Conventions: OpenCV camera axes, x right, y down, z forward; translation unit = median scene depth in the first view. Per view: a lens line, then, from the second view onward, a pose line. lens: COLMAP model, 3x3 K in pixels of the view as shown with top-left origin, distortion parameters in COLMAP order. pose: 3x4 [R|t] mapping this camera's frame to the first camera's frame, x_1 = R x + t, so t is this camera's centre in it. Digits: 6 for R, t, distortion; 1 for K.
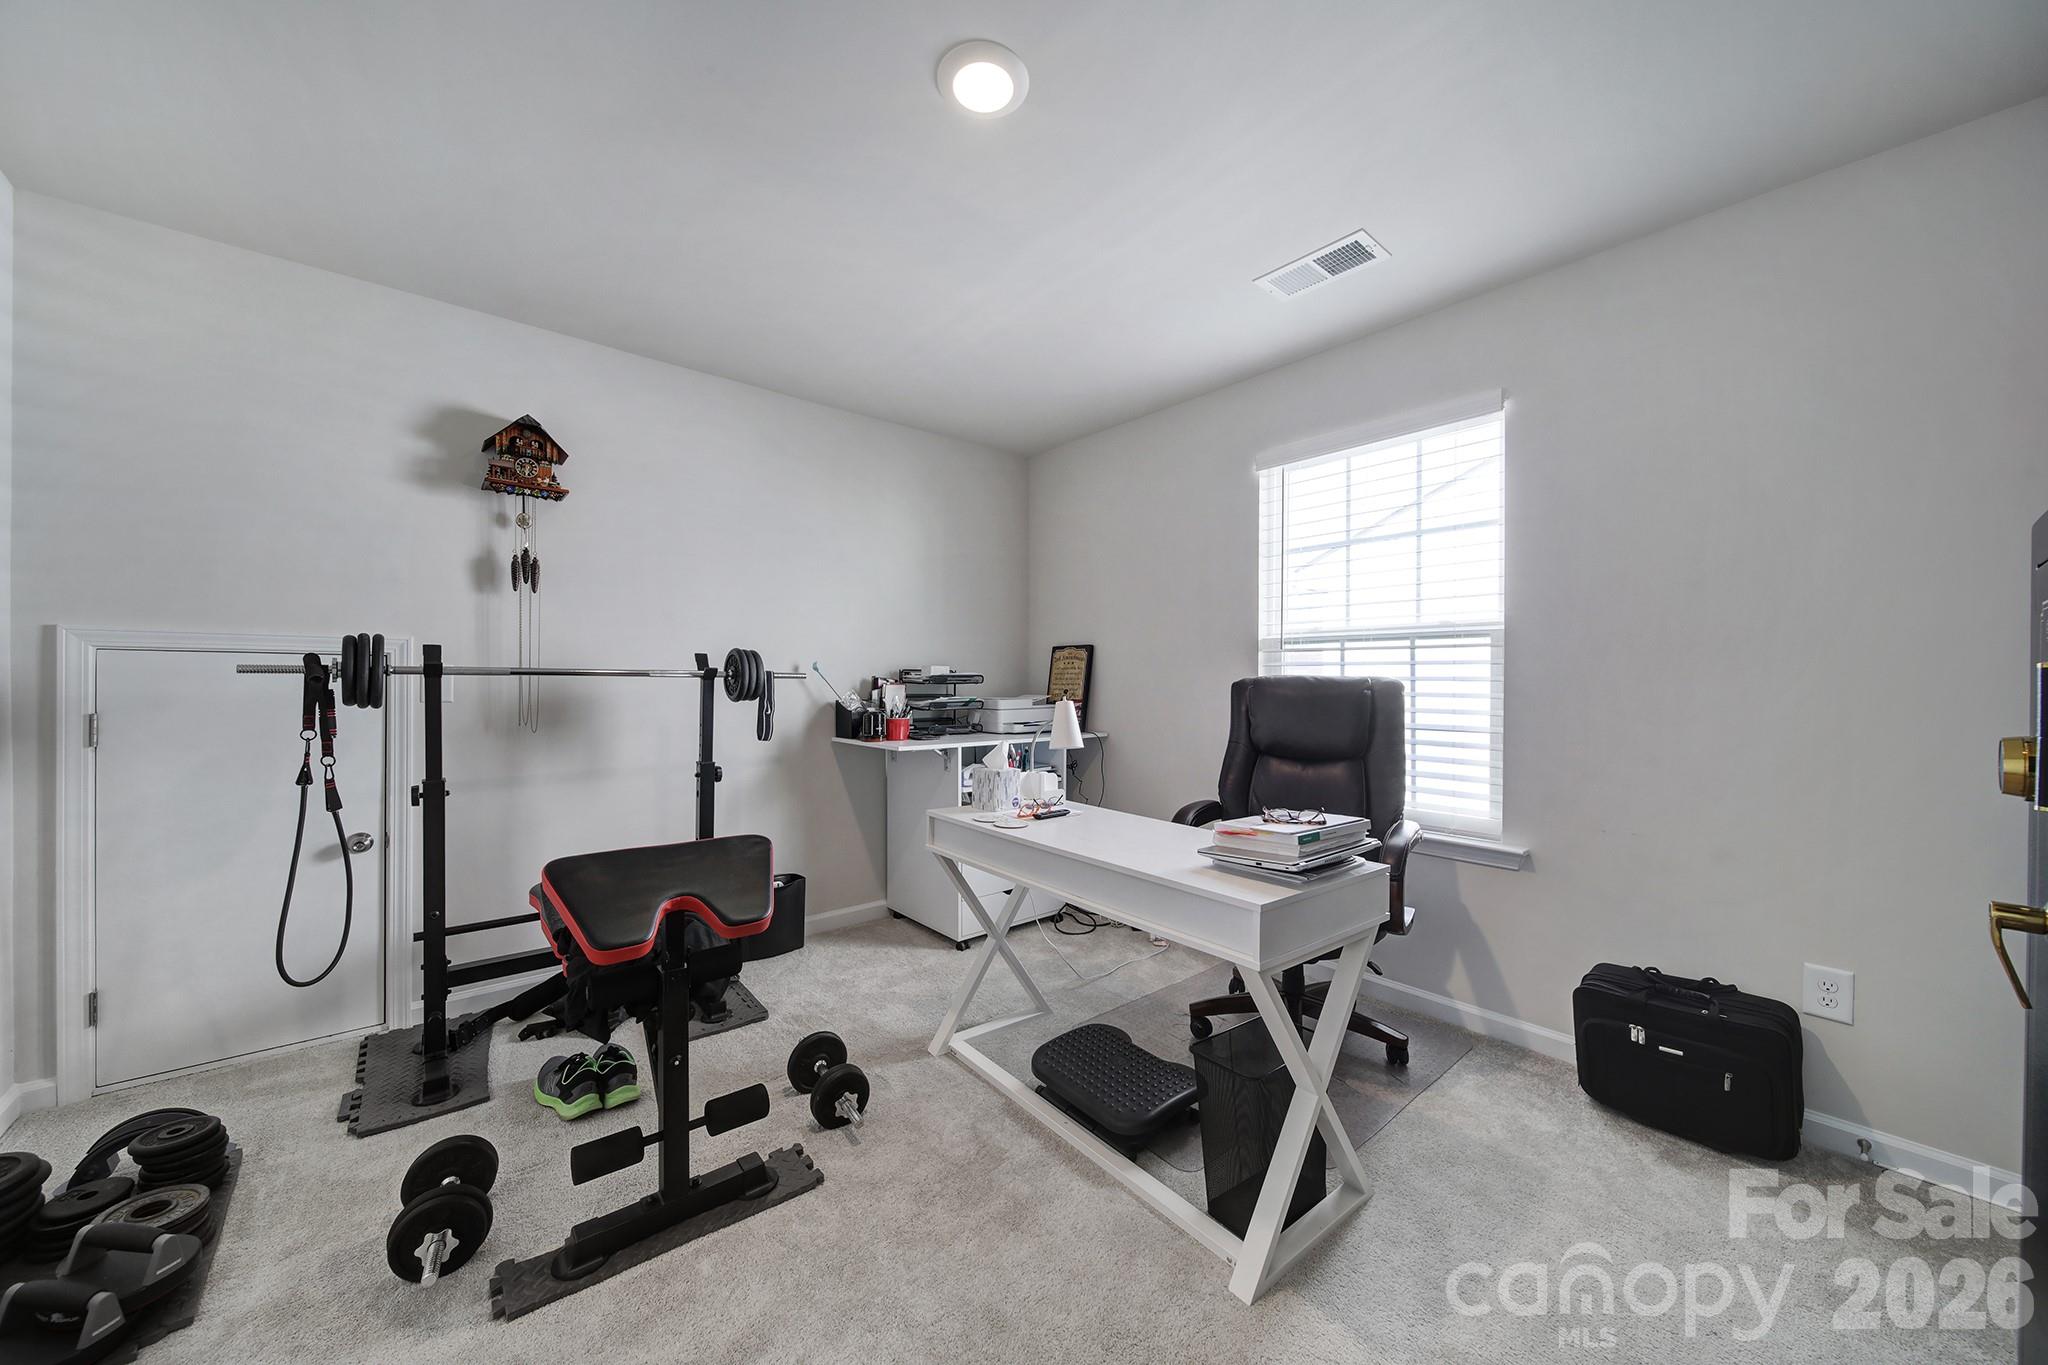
lens RADIAL K [[728.2, 0, 1026.6], [0, 728.2, 678.9], [0, 0, 1]] dist [-0.001627, -0.000171]
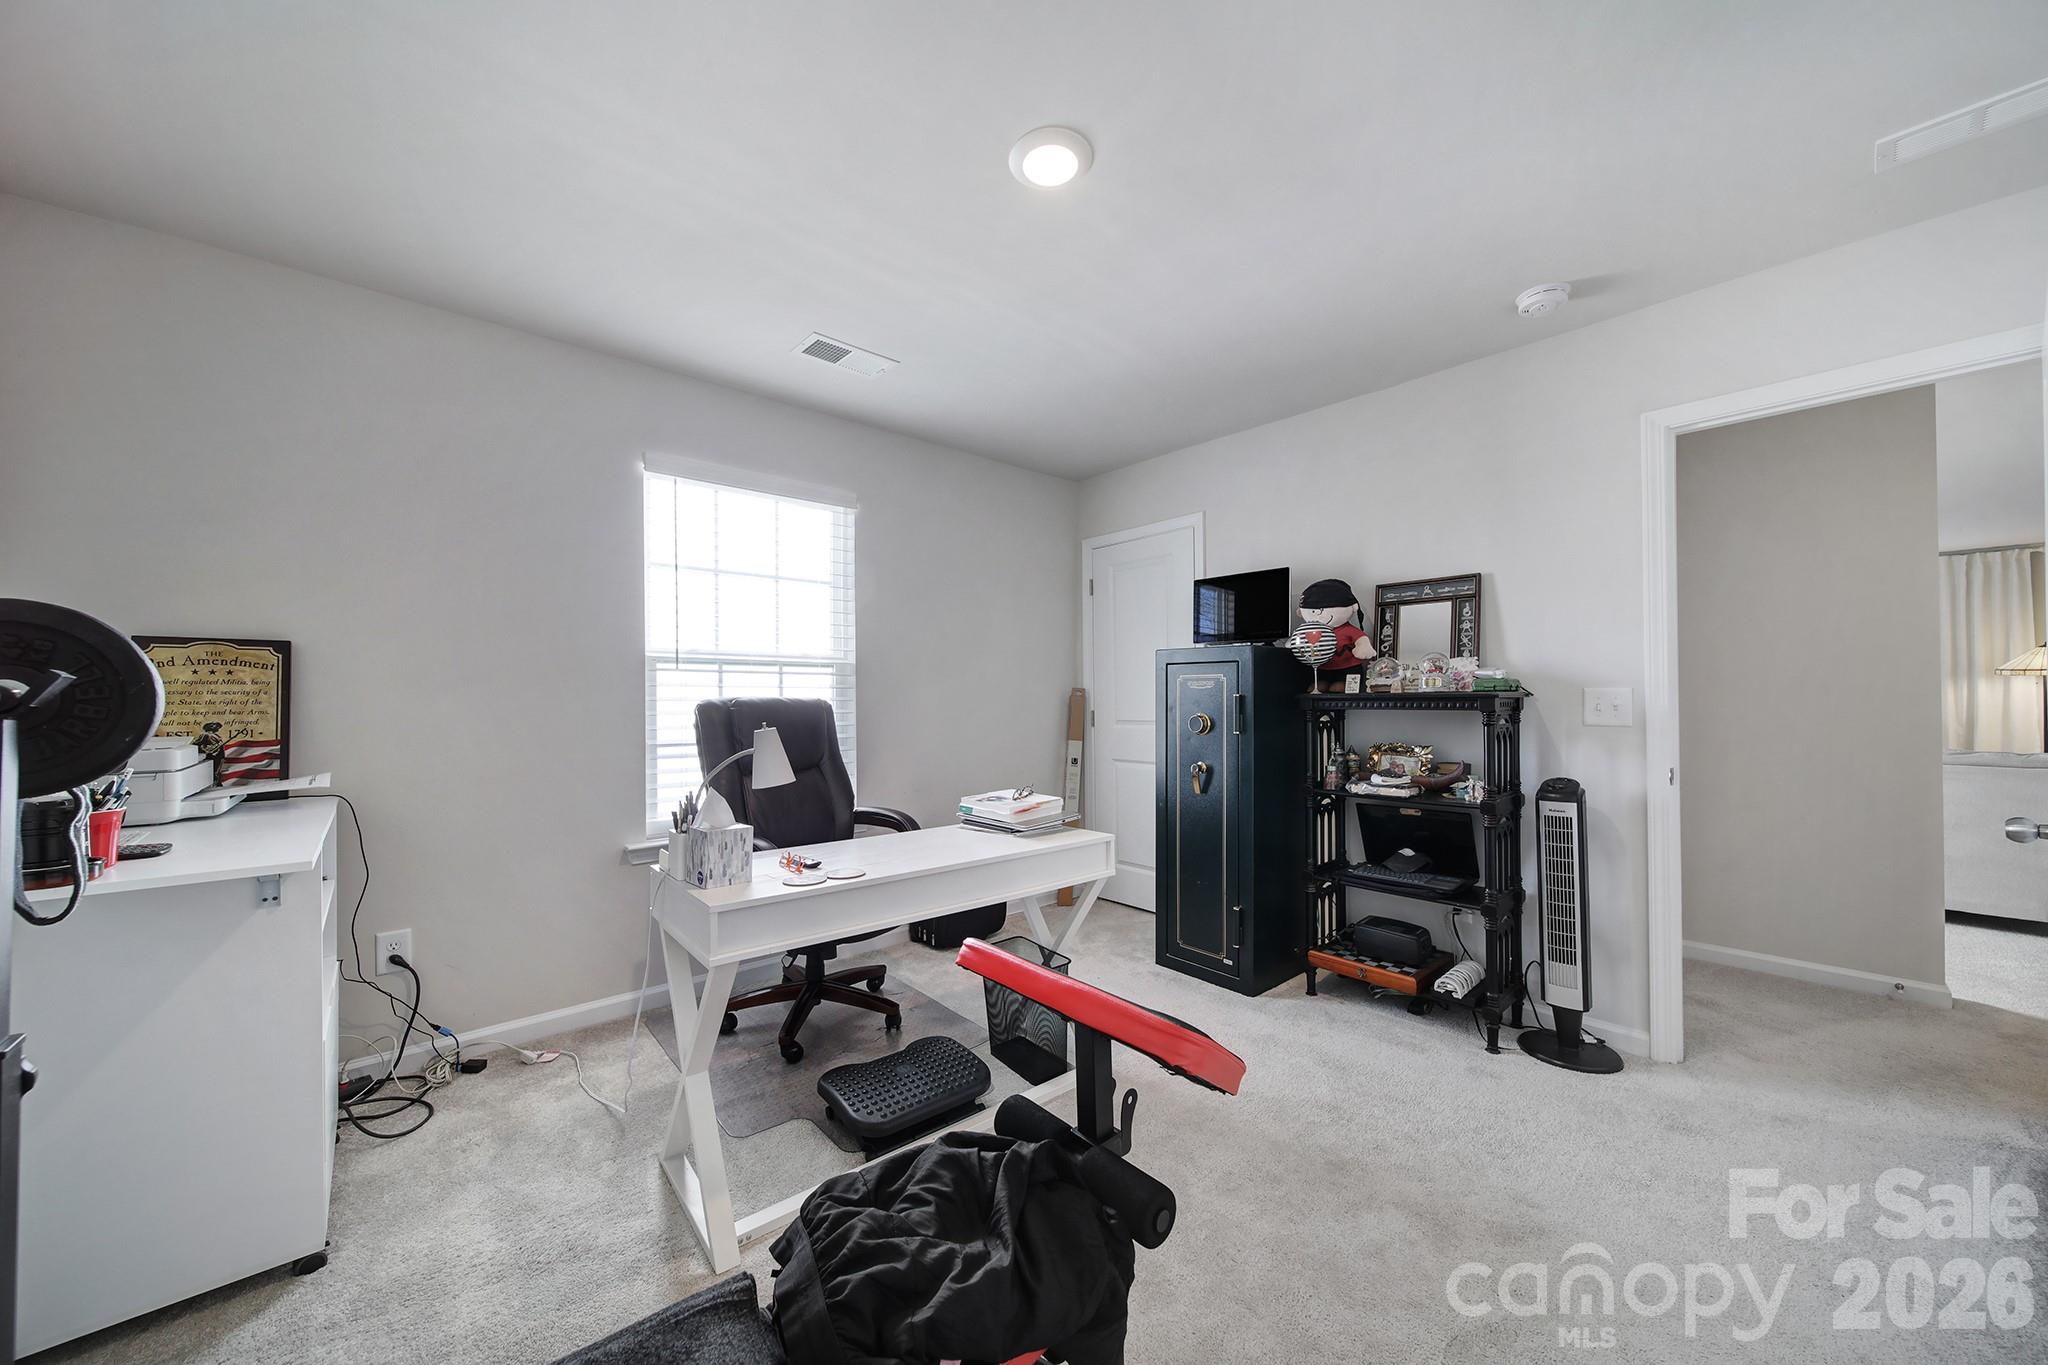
lens RADIAL K [[728.2, 0, 1026.6], [0, 728.2, 678.9], [0, 0, 1]] dist [-0.001627, -0.000171]
pose [[-0.033030, 0.023866, 0.999169, -0.612945], [0.004761, 0.999707, -0.023721, -0.002968], [-0.999443, 0.003973, -0.033134, 0.570652]]
